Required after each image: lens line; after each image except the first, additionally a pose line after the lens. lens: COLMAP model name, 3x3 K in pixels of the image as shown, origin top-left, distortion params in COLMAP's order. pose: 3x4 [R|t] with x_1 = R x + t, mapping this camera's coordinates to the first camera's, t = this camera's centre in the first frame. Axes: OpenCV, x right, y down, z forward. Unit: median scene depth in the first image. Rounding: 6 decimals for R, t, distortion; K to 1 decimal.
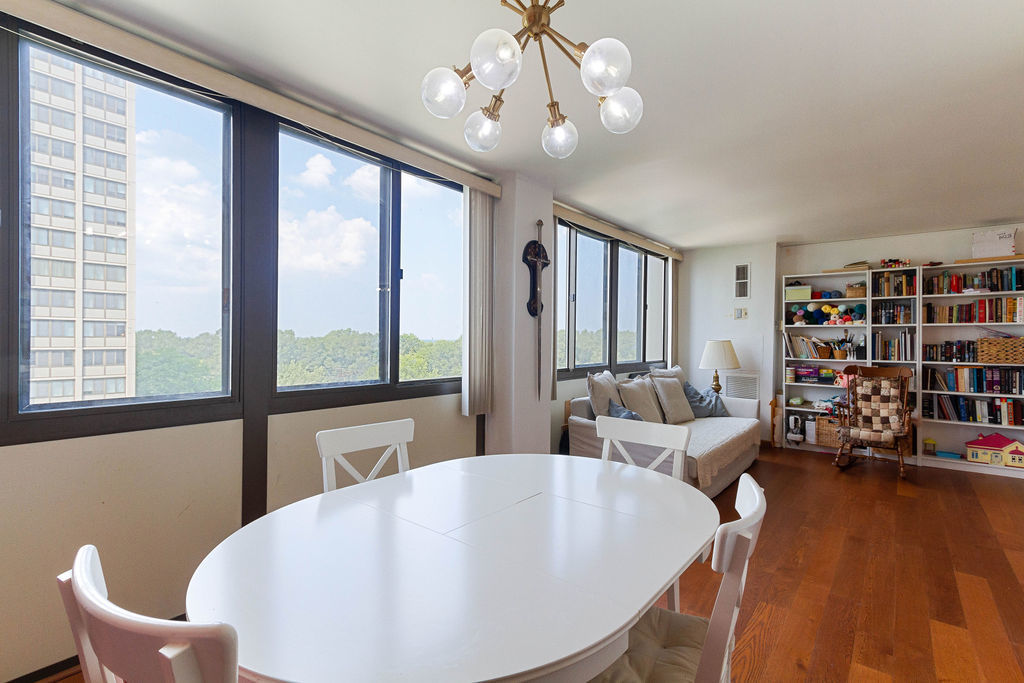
lens RADIAL K [[471.6, 0, 506.7], [0, 471.6, 339.1], [0, 0, 1]] dist [0.017532, -0.004285]
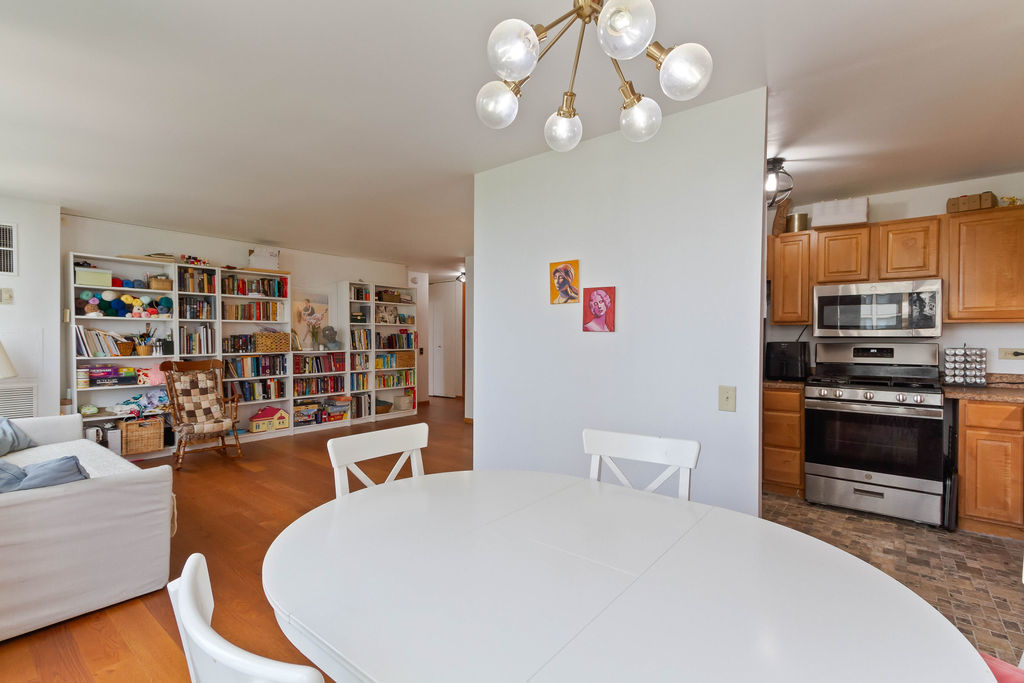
lens RADIAL K [[471.6, 0, 521.8], [0, 471.6, 345.6], [0, 0, 1]] dist [0.017532, -0.004285]
pose [[-0.015820, -0.027720, 0.999491, -0.246310], [-0.002498, 0.999614, 0.027684, -0.004287], [-0.999872, -0.002058, -0.015883, 0.313543]]
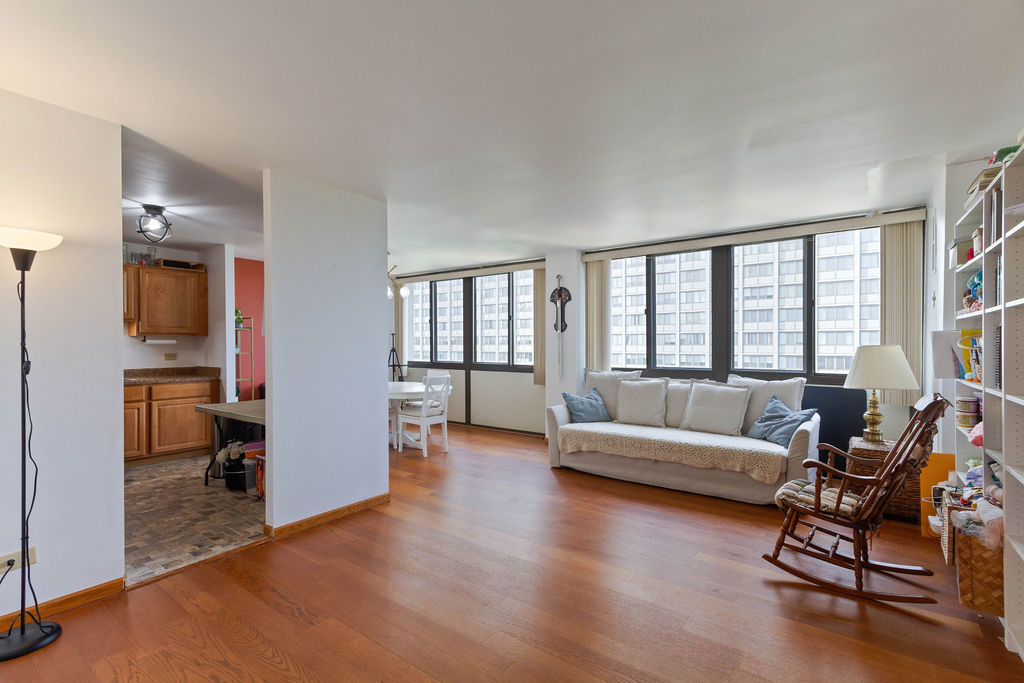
lens RADIAL K [[471.6, 0, 516.4], [0, 471.6, 345.0], [0, 0, 1]] dist [0.017532, -0.004285]
pose [[0.052019, -0.005004, -0.998634, 1.253948], [0.002295, 0.999985, -0.004891, 0.004497], [0.998643, -0.002037, 0.052030, 0.547452]]
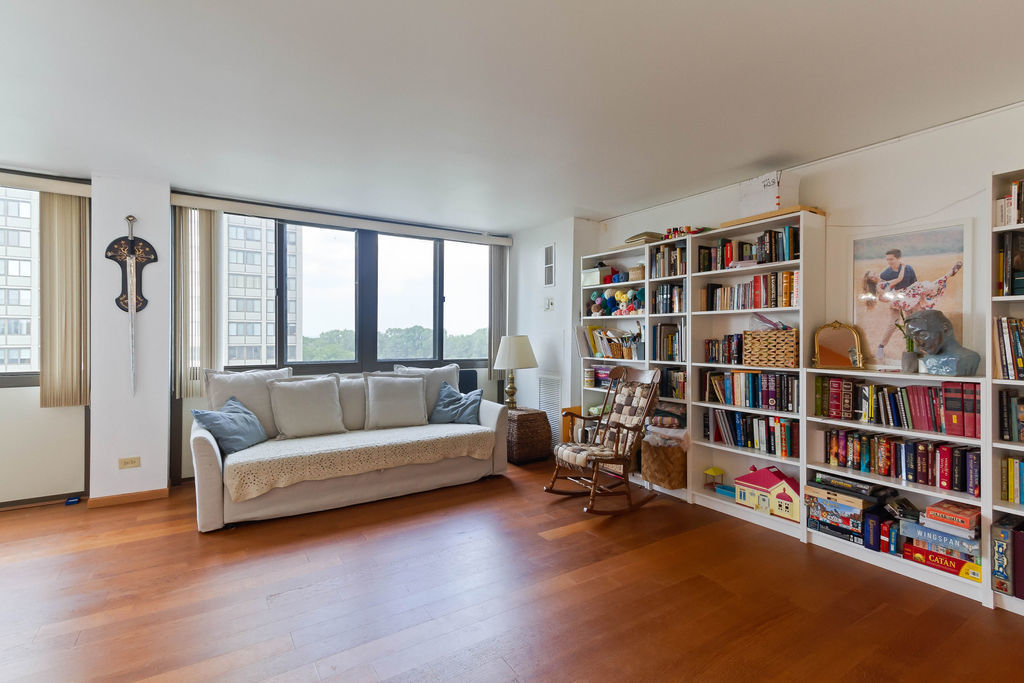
lens RADIAL K [[471.6, 0, 505.5], [0, 471.6, 337.5], [0, 0, 1]] dist [0.017532, -0.004285]
pose [[0.949907, -0.002846, -0.312521, 0.818517], [0.003461, 0.999993, 0.001415, 0.005473], [0.312515, -0.002425, 0.949910, 0.208003]]
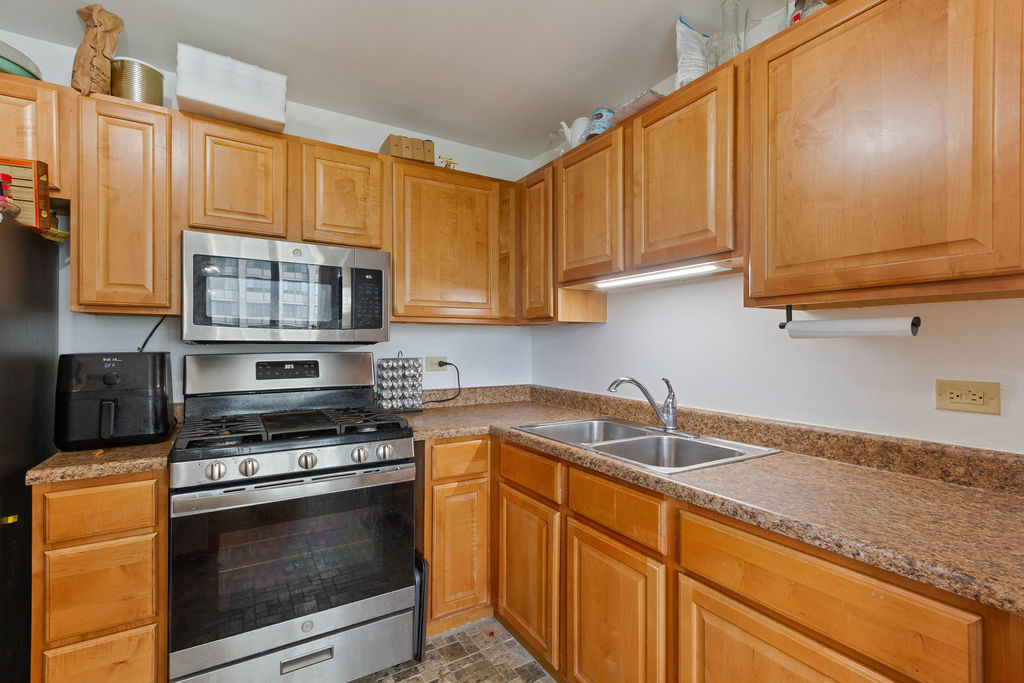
lens RADIAL K [[471.6, 0, 507.6], [0, 471.6, 341.9], [0, 0, 1]] dist [0.017532, -0.004285]
pose [[-0.941804, -0.011005, 0.335983, 0.178280], [-0.012430, 0.999921, -0.002091, -0.000163], [-0.335933, -0.006145, -0.941866, 0.075219]]
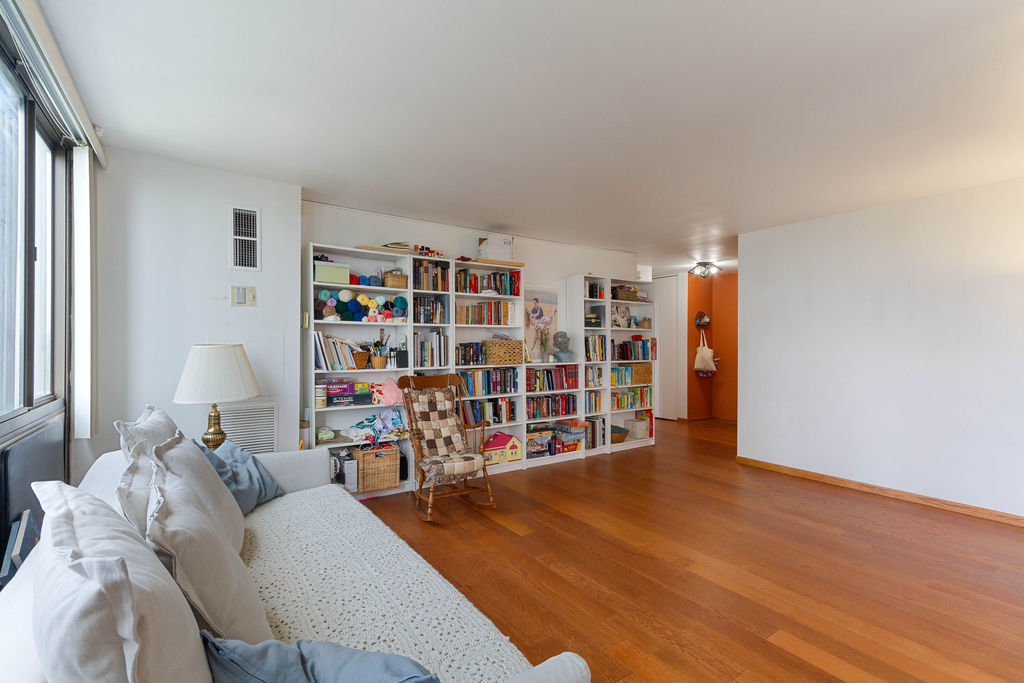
lens RADIAL K [[471.6, 0, 514.1], [0, 471.6, 349.9], [0, 0, 1]] dist [0.017532, -0.004285]
pose [[0.276135, -0.018150, 0.960948, 0.050300], [0.003687, 0.999834, 0.017825, 0.000707], [-0.961112, -0.001379, 0.276156, 0.643233]]
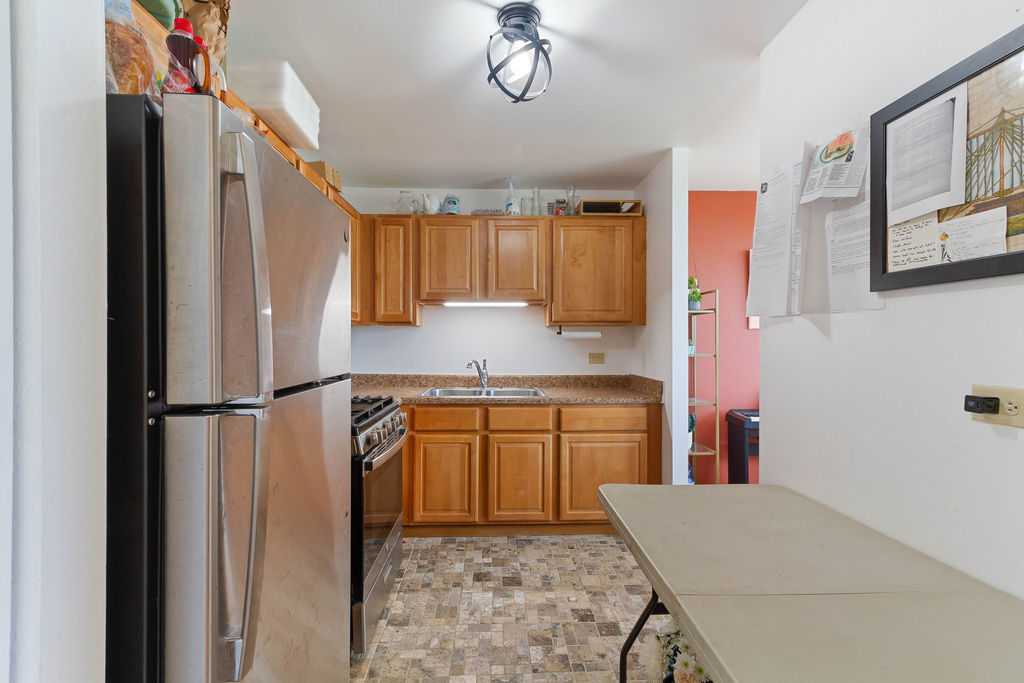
lens RADIAL K [[471.6, 0, 509.2], [0, 471.6, 342.2], [0, 0, 1]] dist [0.017532, -0.004285]
pose [[-0.747965, -0.007679, -0.663693, 0.637671], [-0.007993, 0.999965, -0.002561, 0.003197], [0.663690, 0.003389, -0.748000, 0.224434]]
